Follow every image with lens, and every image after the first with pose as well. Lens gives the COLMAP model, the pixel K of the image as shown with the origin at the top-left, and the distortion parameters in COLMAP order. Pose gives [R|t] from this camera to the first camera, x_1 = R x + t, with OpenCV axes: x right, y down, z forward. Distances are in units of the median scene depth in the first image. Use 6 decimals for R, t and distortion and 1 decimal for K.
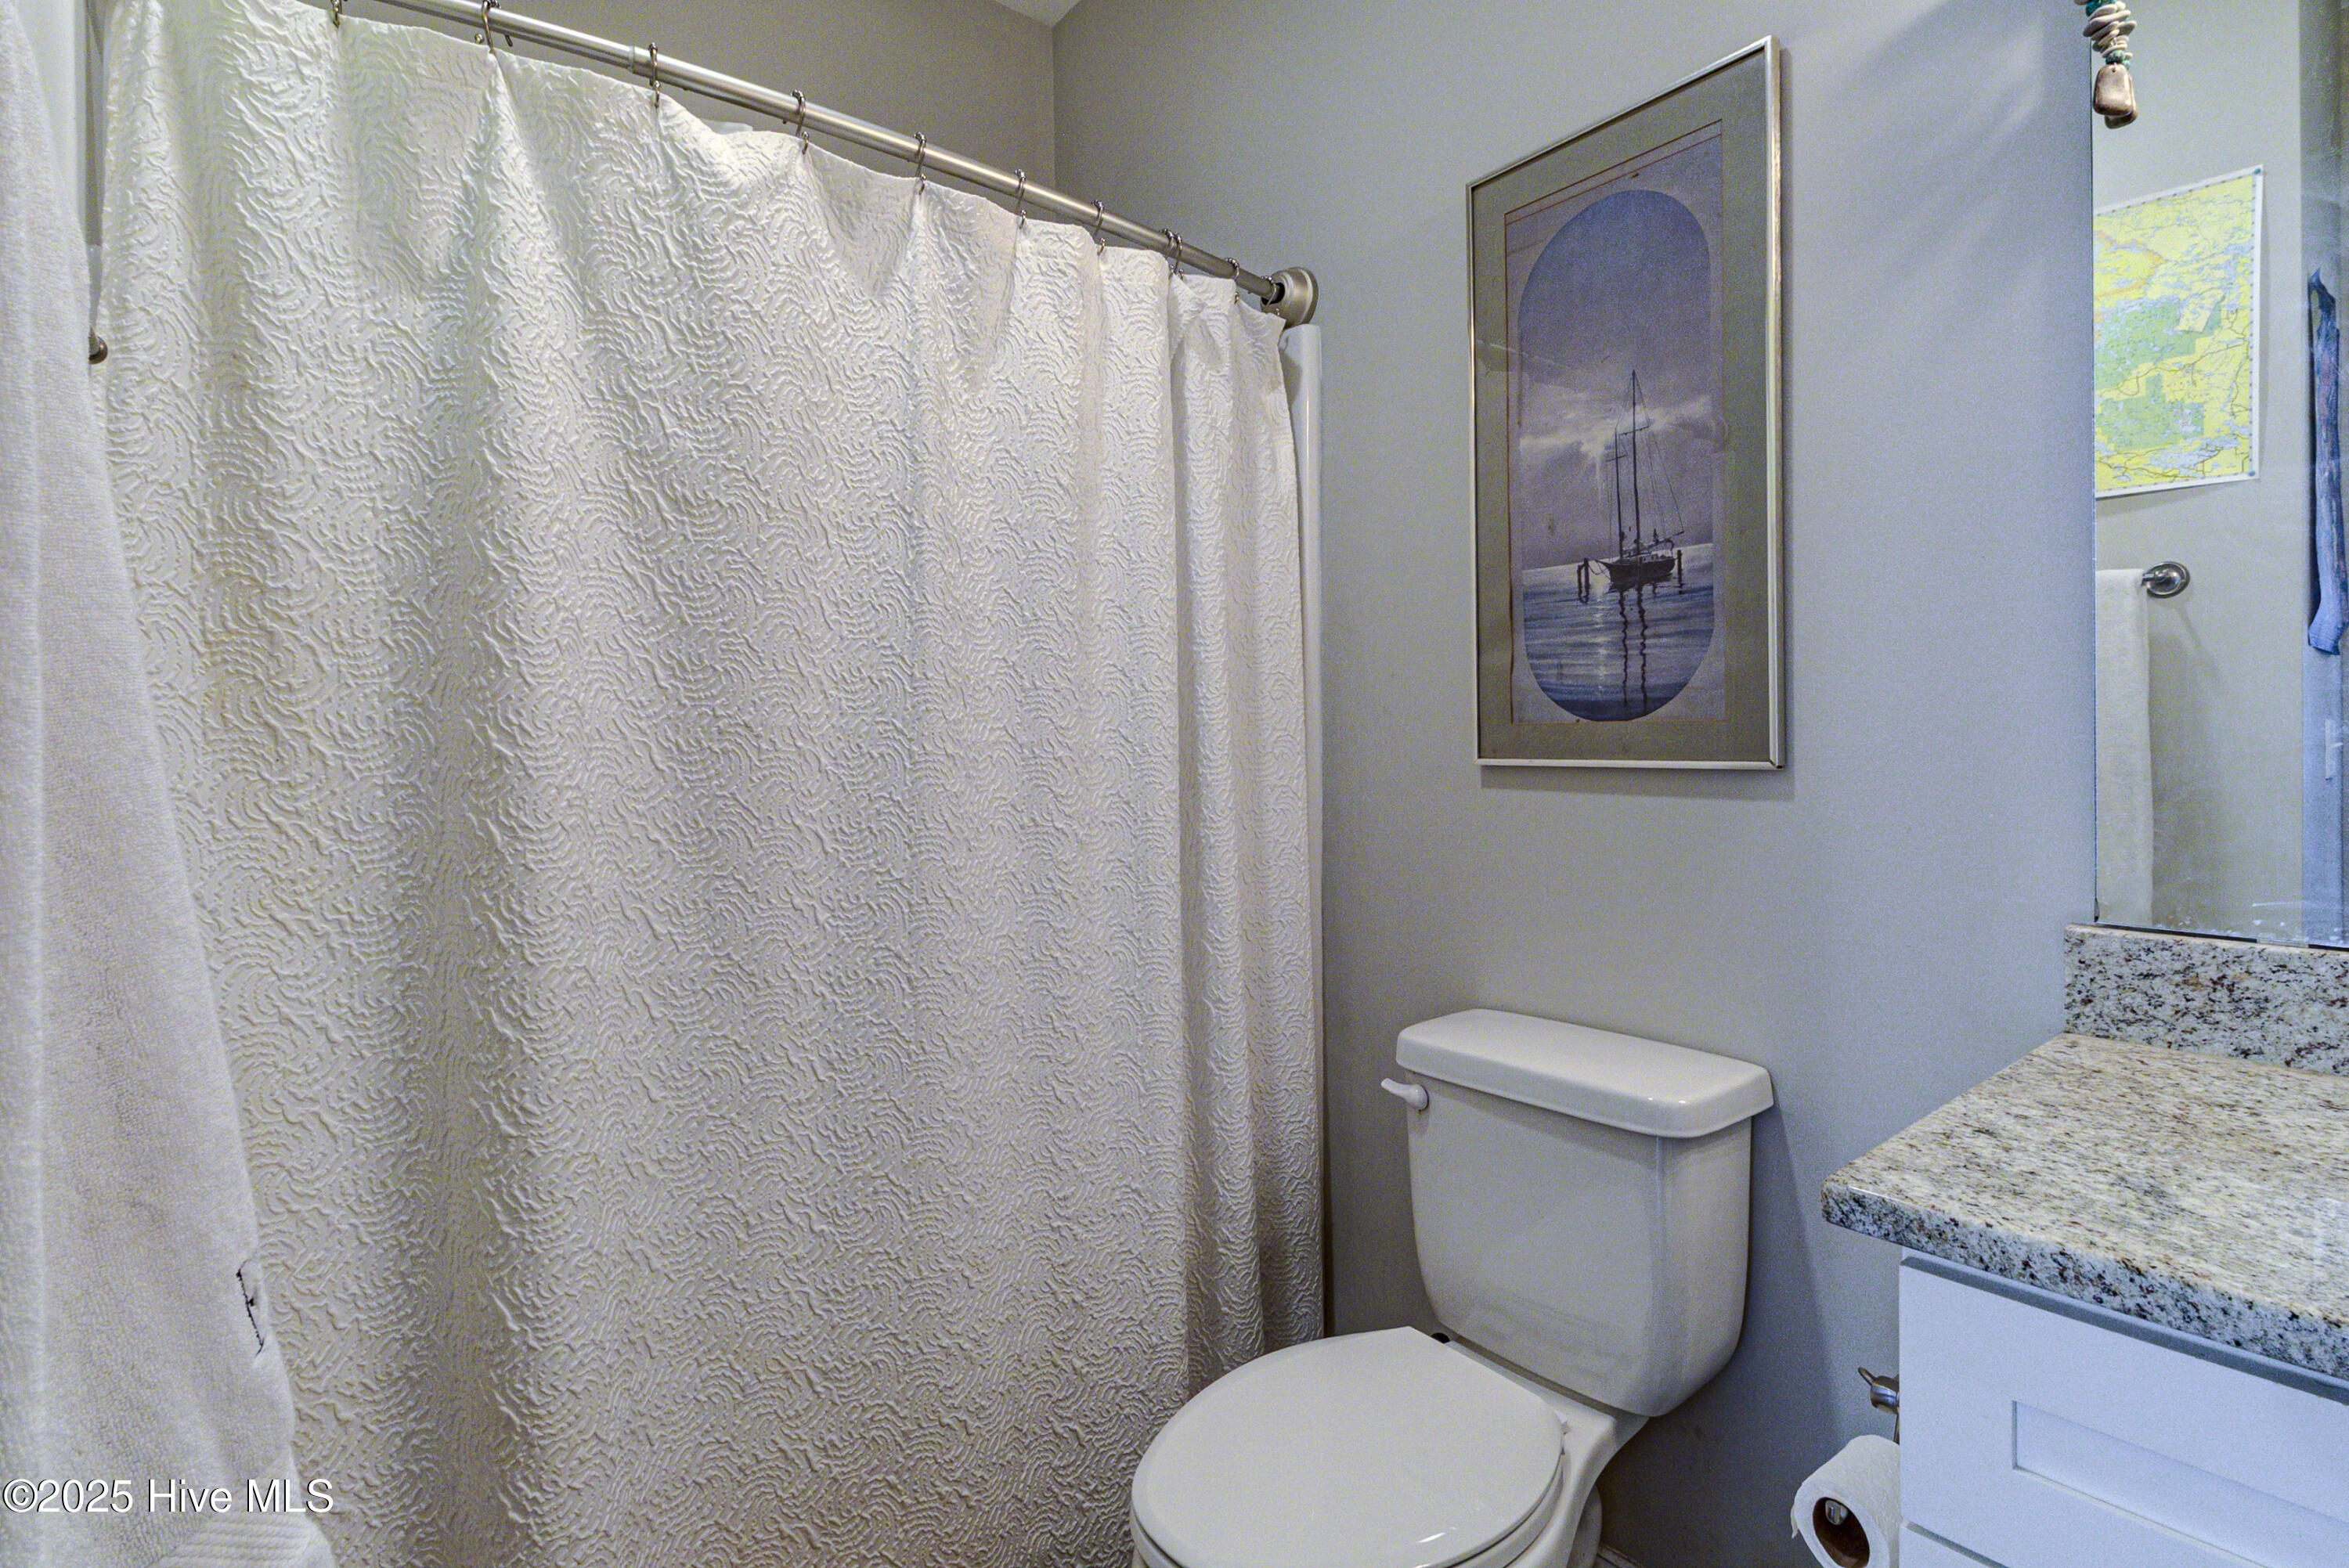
lens RADIAL K [[1098.2, 0, 1176.6], [0, 1098.2, 725.4], [0, 0, 1]] dist [0.003127, -0.000988]
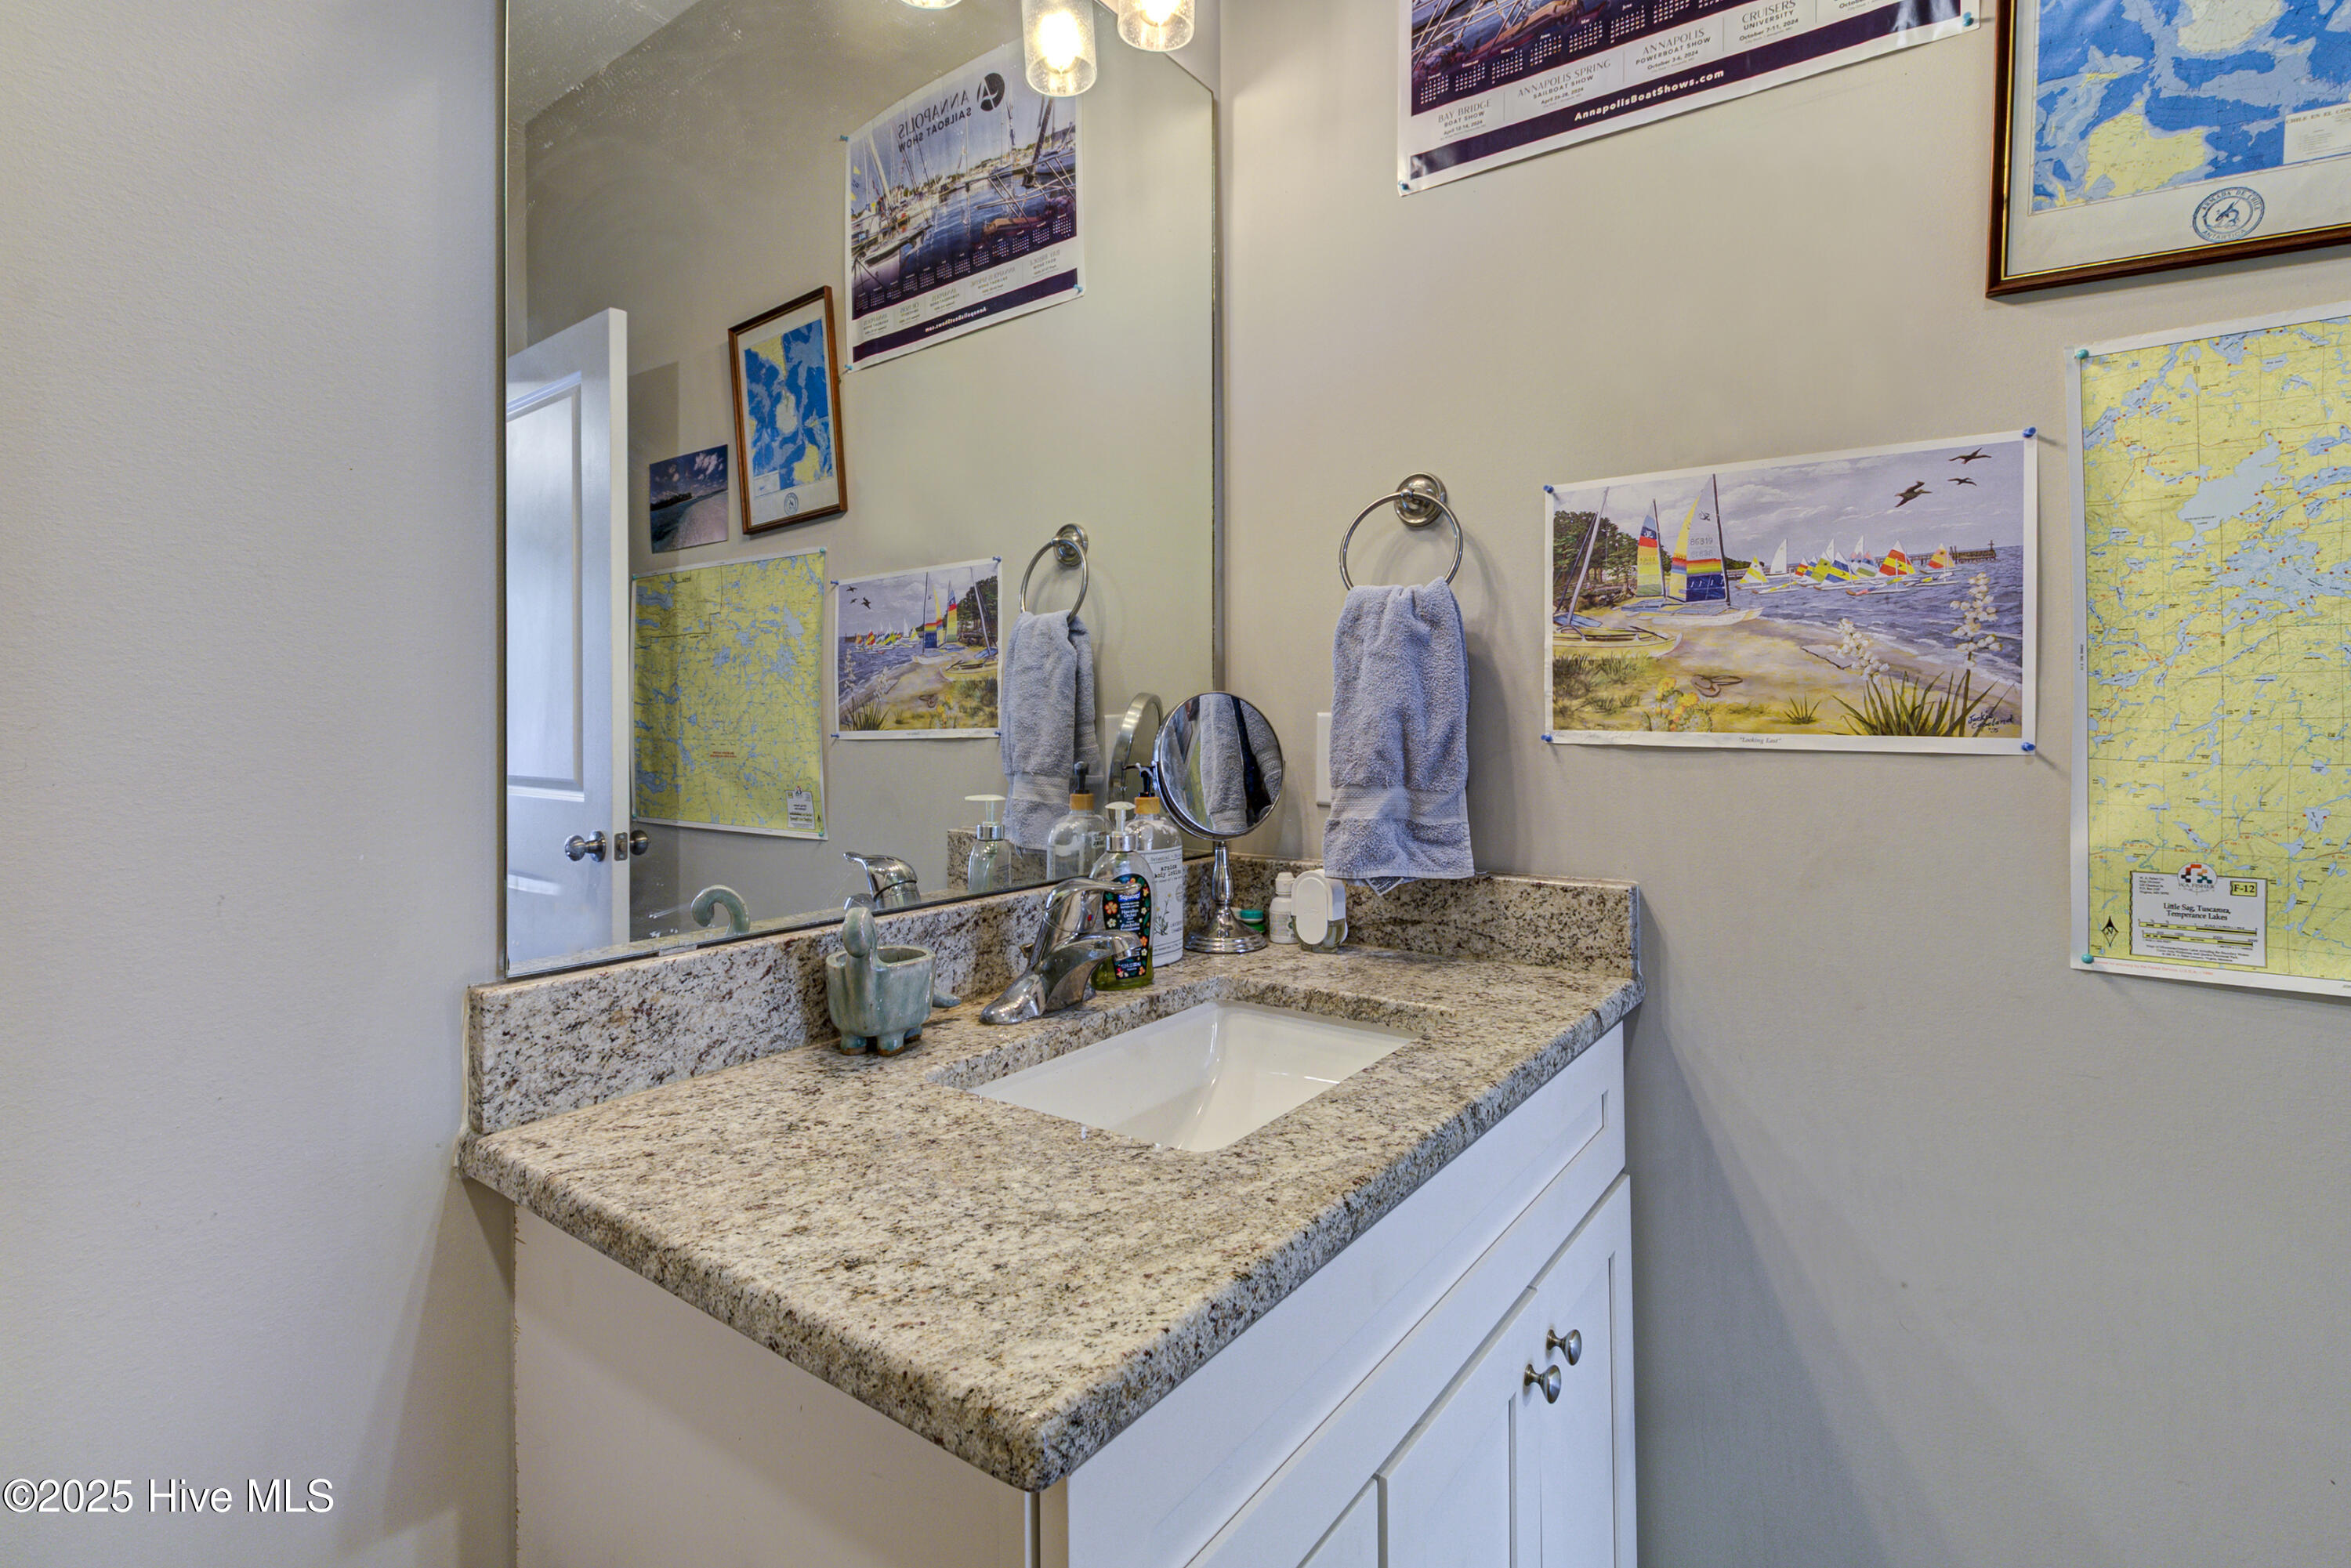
lens RADIAL K [[1099.2, 0, 1177.6], [0, 1099.2, 725.3], [0, 0, 1]] dist [0.003127, -0.000988]
pose [[-0.251095, 0.009755, 0.967913, -0.042731], [0.001696, 0.999952, -0.009638, 0.013373], [-0.967961, -0.000778, -0.251099, 0.973755]]
